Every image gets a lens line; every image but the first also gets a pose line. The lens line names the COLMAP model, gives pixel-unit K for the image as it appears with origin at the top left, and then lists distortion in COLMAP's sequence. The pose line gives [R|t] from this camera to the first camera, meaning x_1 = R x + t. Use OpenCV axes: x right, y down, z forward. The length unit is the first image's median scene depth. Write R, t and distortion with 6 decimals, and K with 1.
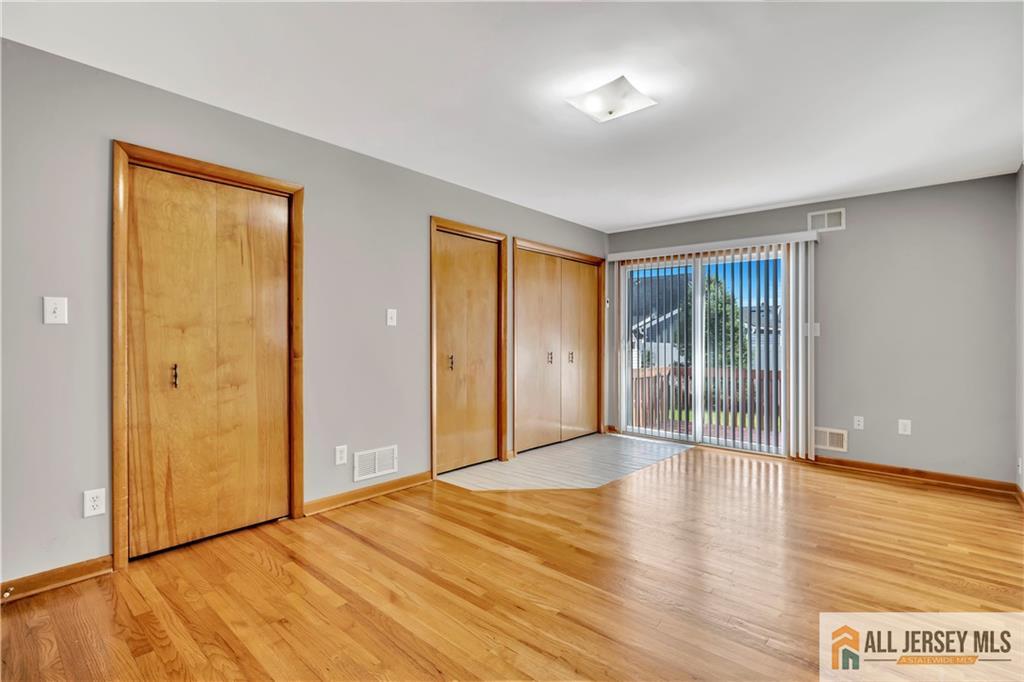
lens RADIAL K [[479.6, 0, 514.4], [0, 479.6, 338.0], [0, 0, 1]] dist [-0.005727, -0.002812]
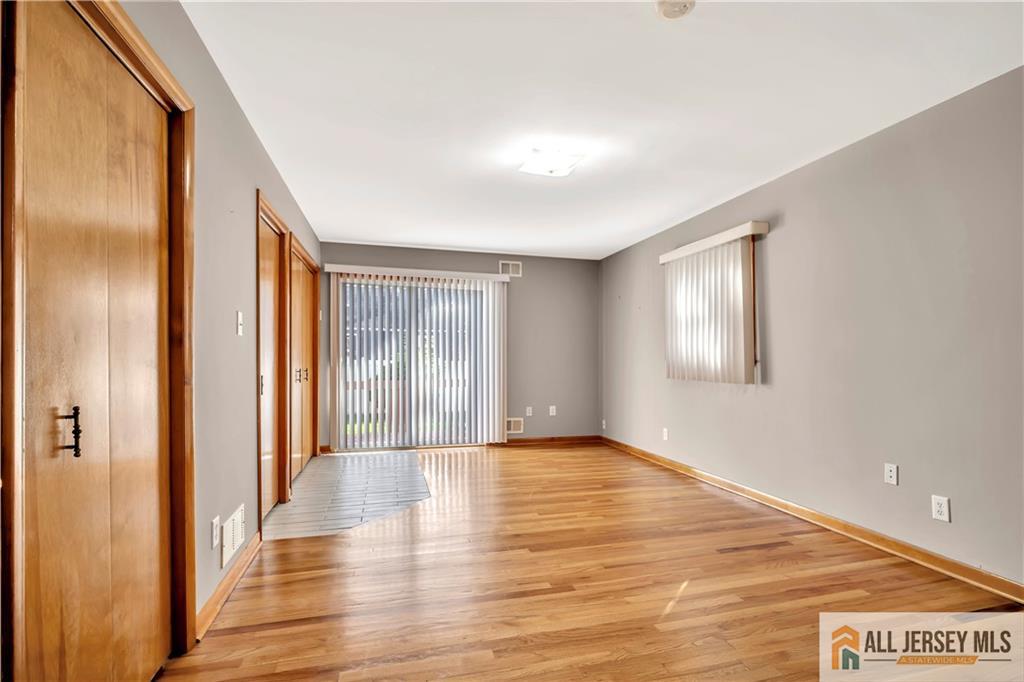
lens RADIAL K [[479.6, 0, 515.4], [0, 479.6, 350.8], [0, 0, 1]] dist [-0.005727, -0.002812]
pose [[0.548531, 0.004941, 0.836116, -0.508655], [0.000658, 0.999980, -0.006341, 0.002133], [-0.836130, 0.004028, 0.548516, 0.227514]]
